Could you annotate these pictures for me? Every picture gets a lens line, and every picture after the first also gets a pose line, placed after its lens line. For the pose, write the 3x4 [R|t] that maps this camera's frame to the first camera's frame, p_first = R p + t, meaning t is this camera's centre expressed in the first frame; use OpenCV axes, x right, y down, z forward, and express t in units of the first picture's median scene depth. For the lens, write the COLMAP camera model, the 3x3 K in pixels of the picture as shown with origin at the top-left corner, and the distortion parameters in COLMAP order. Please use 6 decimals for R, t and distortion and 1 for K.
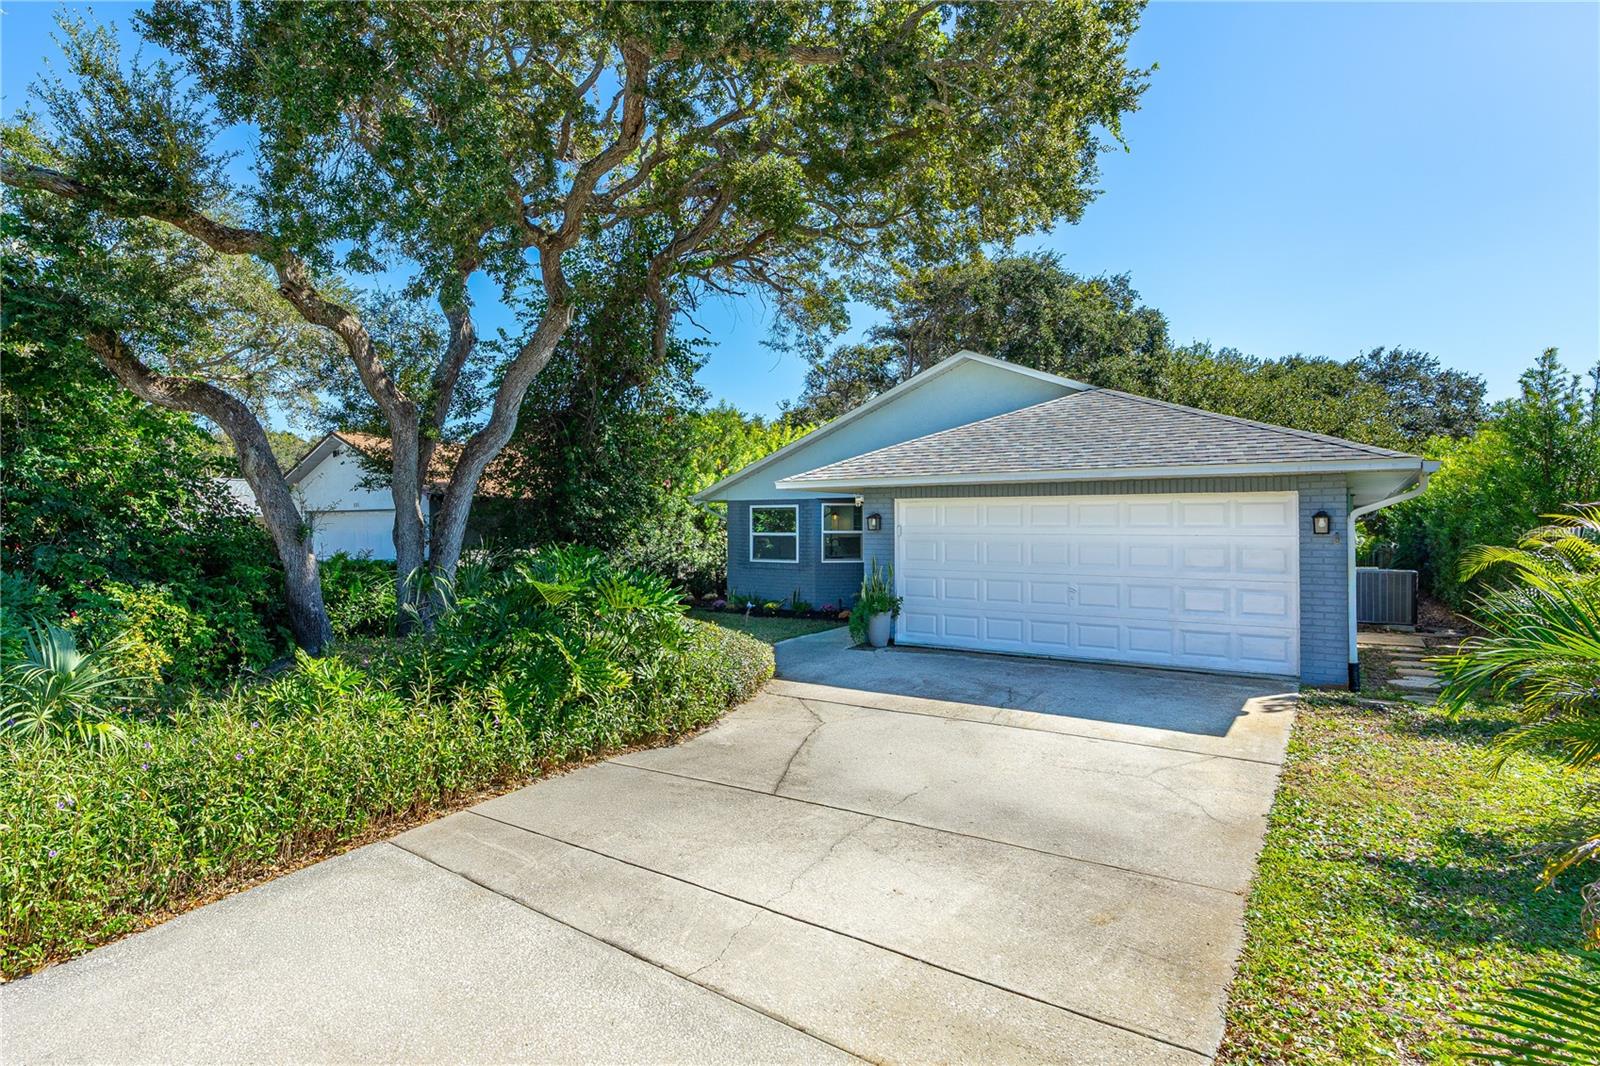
lens RADIAL K [[746.7, 0, 800.0], [0, 746.7, 533.0], [0, 0, 1]] dist [-0.000082, -0.000002]
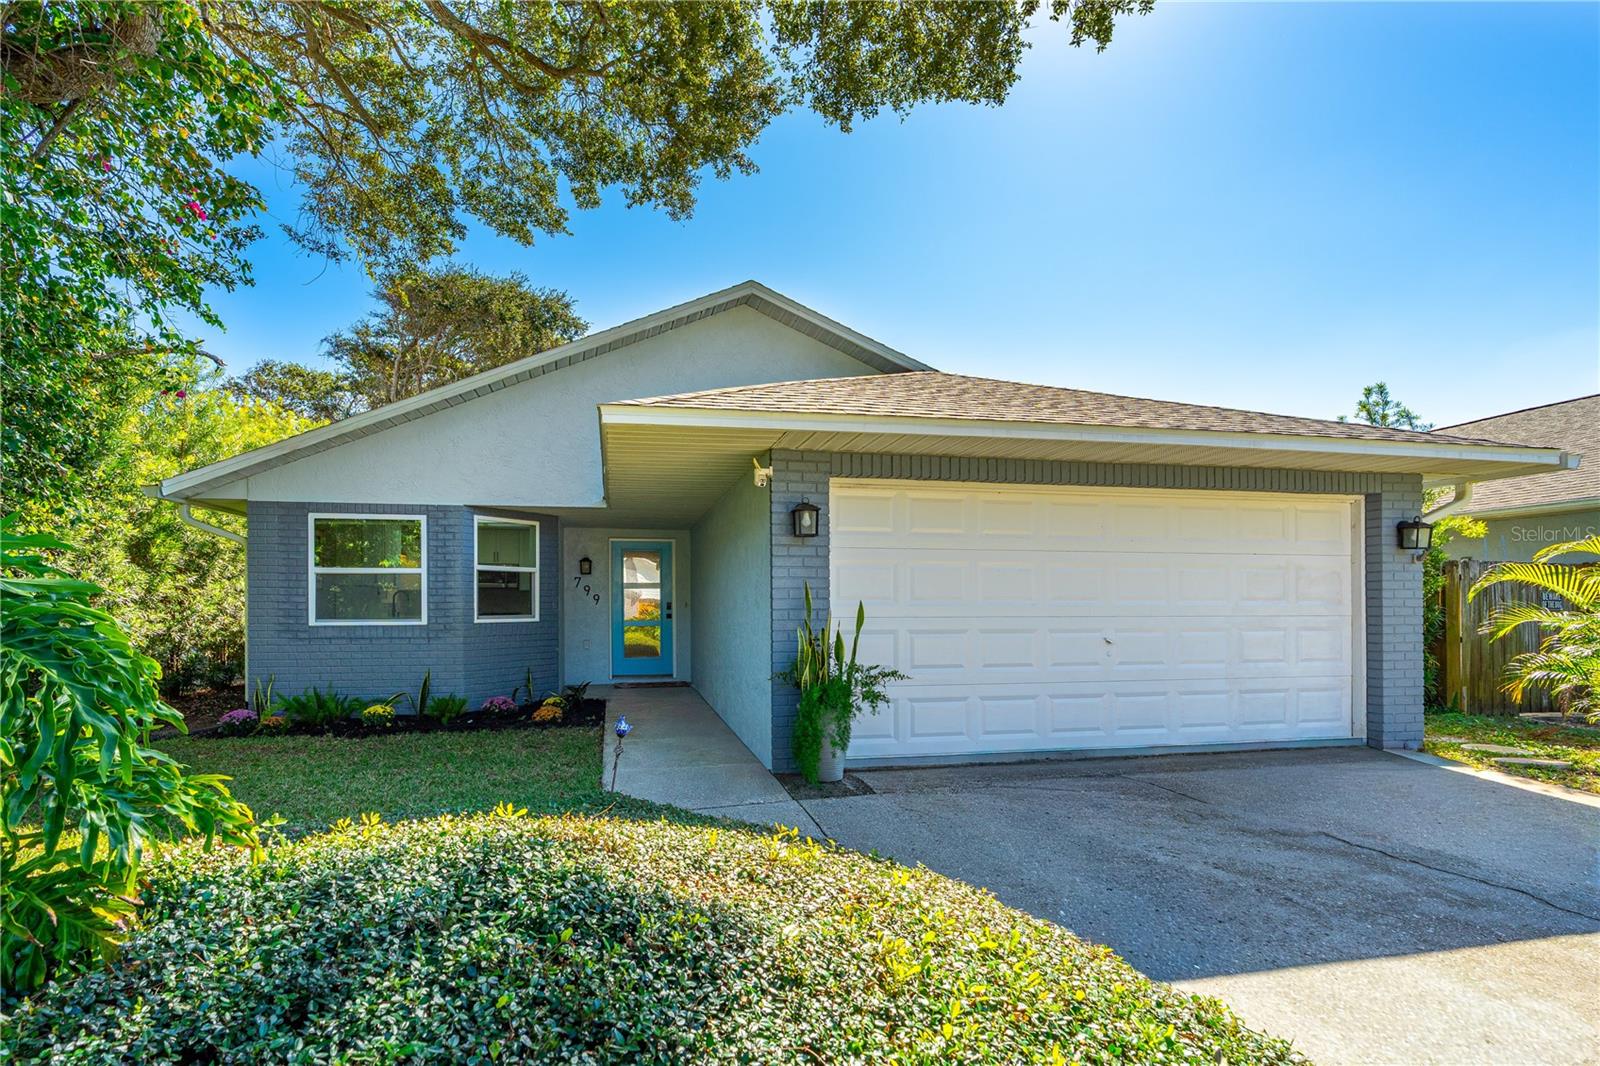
lens RADIAL K [[709.2, 0, 744.5], [0, 709.2, 592.3], [0, 0, 1]] dist [-0.002109, 0.000265]
pose [[0.767427, 0.001539, 0.641135, -0.153594], [0.009531, 0.999859, -0.013809, 0.026438], [-0.641066, 0.016708, 0.767304, 0.470079]]
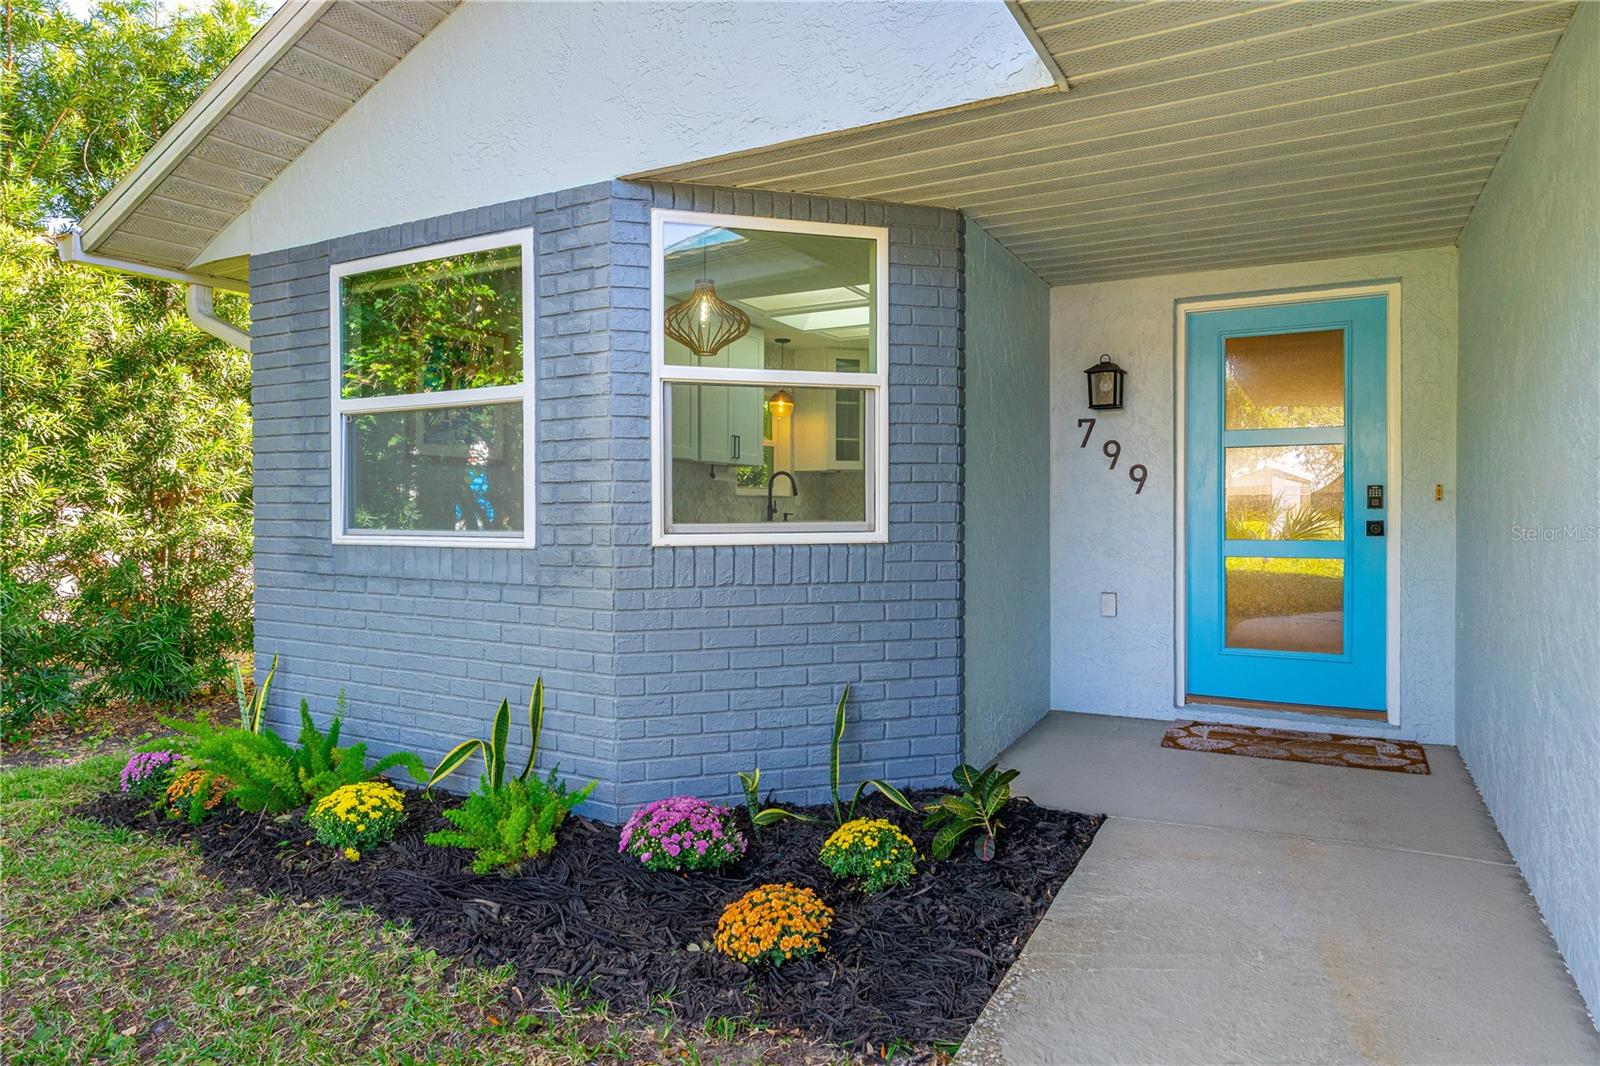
lens RADIAL K [[927.2, 0, 804.1], [0, 927.2, 496.9], [0, 0, 1]] dist [-0.003224, -0.000519]
pose [[0.999643, -0.006957, 0.025779, 0.057935], [0.007048, 0.999969, -0.003412, 0.029212], [-0.025754, 0.003593, 0.999662, 0.777937]]
